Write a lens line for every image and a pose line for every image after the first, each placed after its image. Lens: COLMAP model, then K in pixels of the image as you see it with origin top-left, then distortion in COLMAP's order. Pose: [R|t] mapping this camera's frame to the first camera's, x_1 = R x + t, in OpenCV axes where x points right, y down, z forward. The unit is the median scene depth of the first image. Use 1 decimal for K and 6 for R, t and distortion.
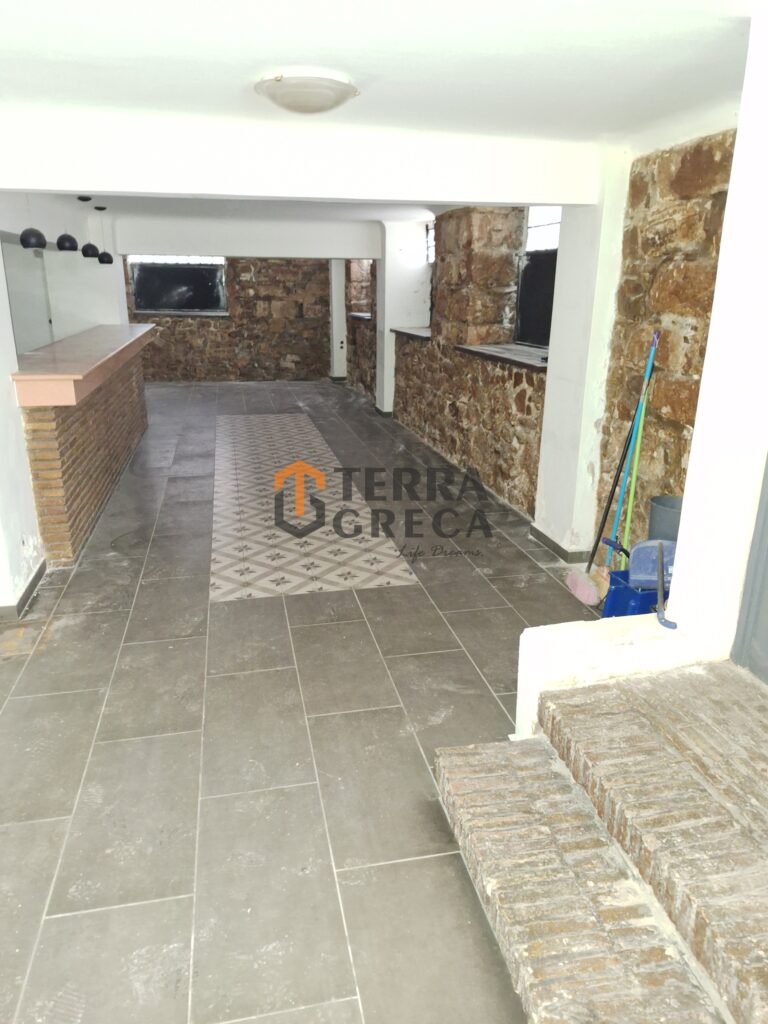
lens RADIAL K [[709.0, 0, 373.4], [0, 709.0, 512.7], [0, 0, 1]] dist [0.093616, -0.099384]
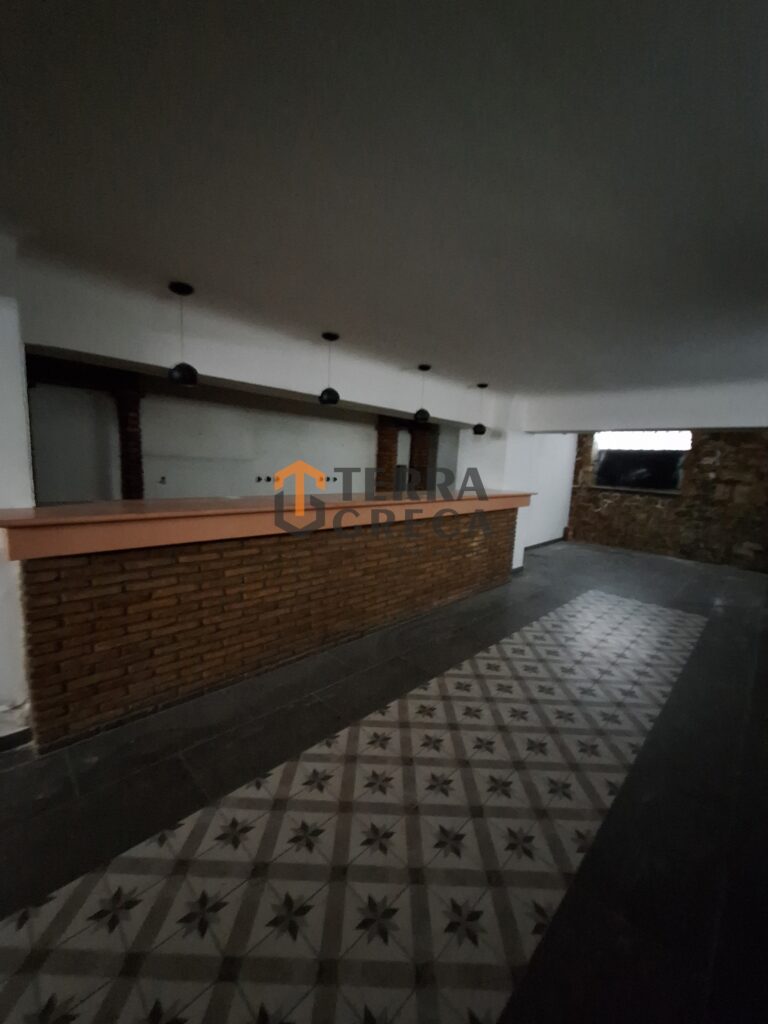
lens RADIAL K [[403.3, 0, 376.7], [0, 403.3, 515.6], [0, 0, 1]] dist [-0.003796, 0.000067]
pose [[0.548024, 0.131785, -0.826016, 0.088083], [-0.292872, 0.955233, -0.041906, -0.189600], [0.783515, 0.264882, 0.562087, 0.669374]]
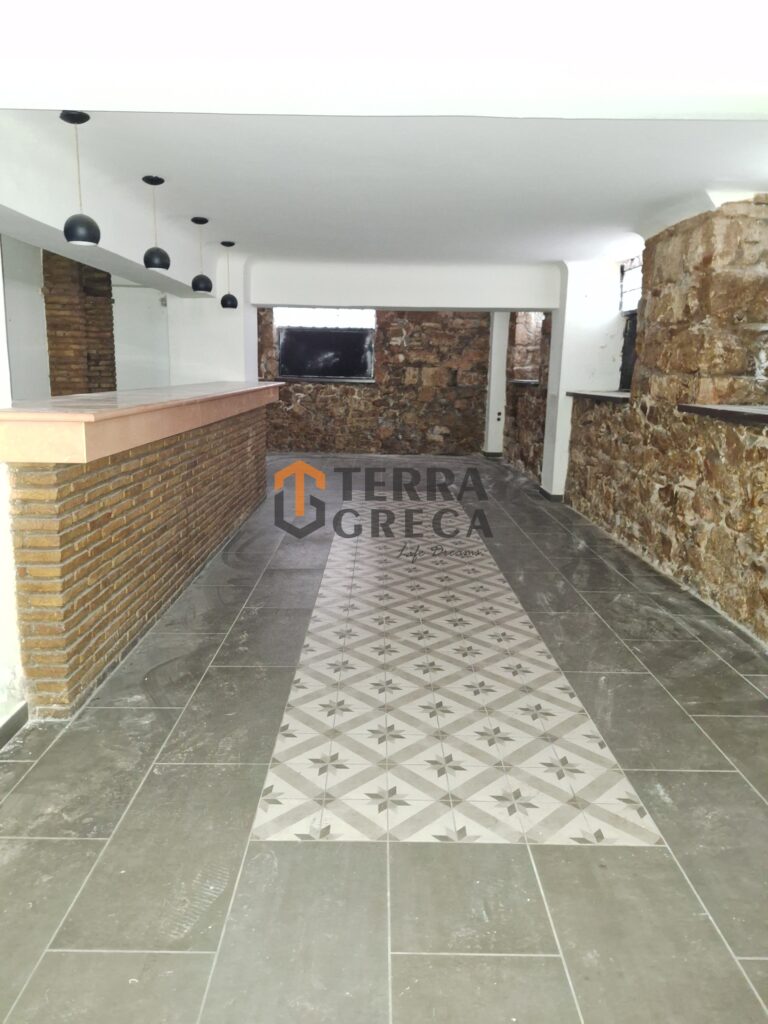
lens RADIAL K [[709.0, 0, 374.1], [0, 709.0, 506.4], [0, 0, 1]] dist [0.093616, -0.099384]
pose [[0.978338, 0.051143, -0.200596, -0.028114], [-0.074594, 0.991000, -0.111149, -0.039874], [0.193107, 0.123705, 0.973348, 0.286020]]
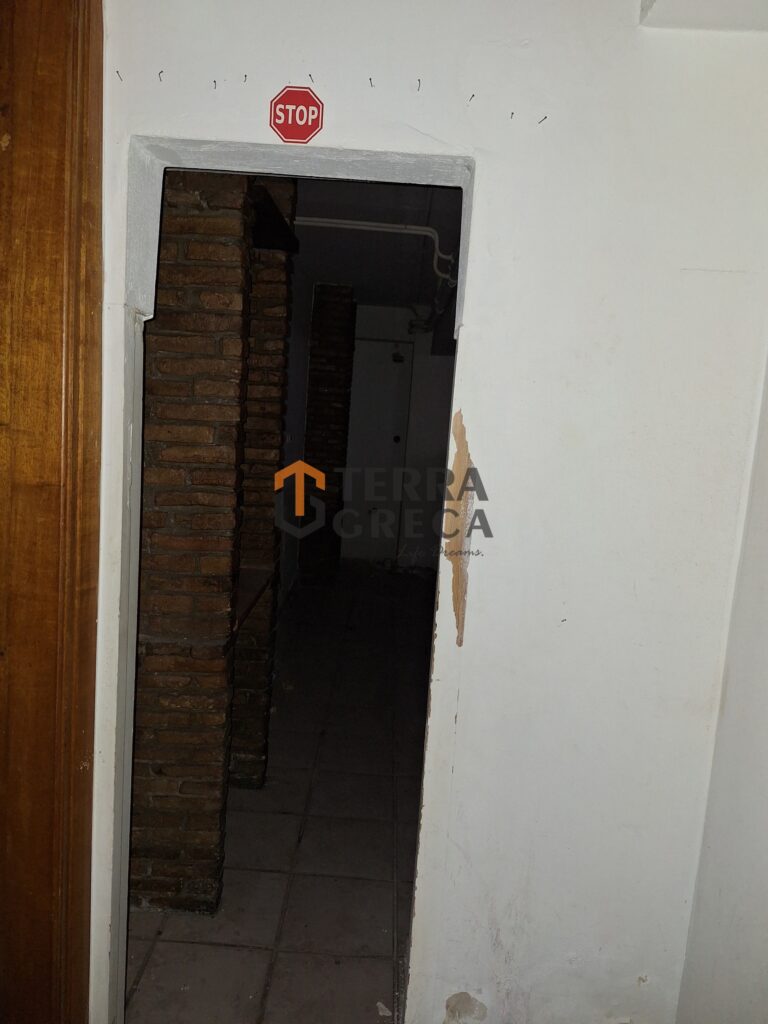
lens RADIAL K [[709.0, 0, 384.7], [0, 709.0, 509.8], [0, 0, 1]] dist [0.093616, -0.099384]
pose [[0.974468, 0.091884, -0.204863, -0.392608], [-0.128066, 0.976910, -0.171014, -0.067156], [0.184419, 0.192884, 0.963735, 0.330765]]
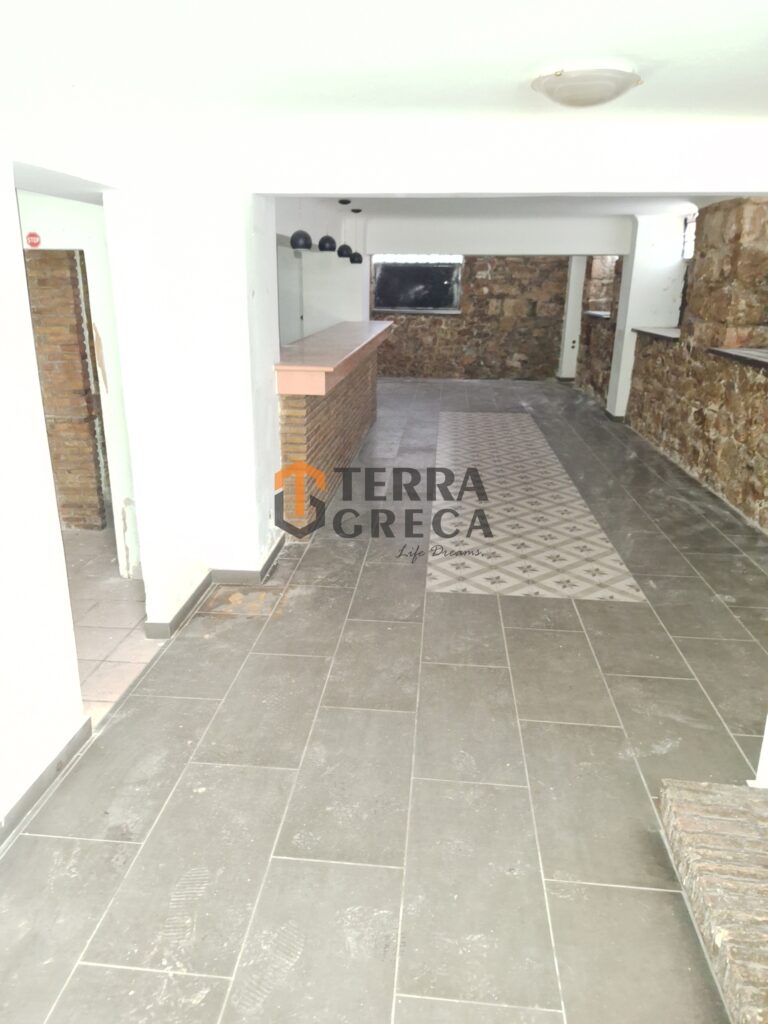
lens RADIAL K [[709.0, 0, 372.4], [0, 709.0, 513.5], [0, 0, 1]] dist [0.093616, -0.099384]
pose [[0.954189, 0.097141, -0.282998, -0.014845], [-0.096288, 0.995209, 0.016957, 0.001978], [0.283289, 0.011069, 0.958971, -0.004916]]
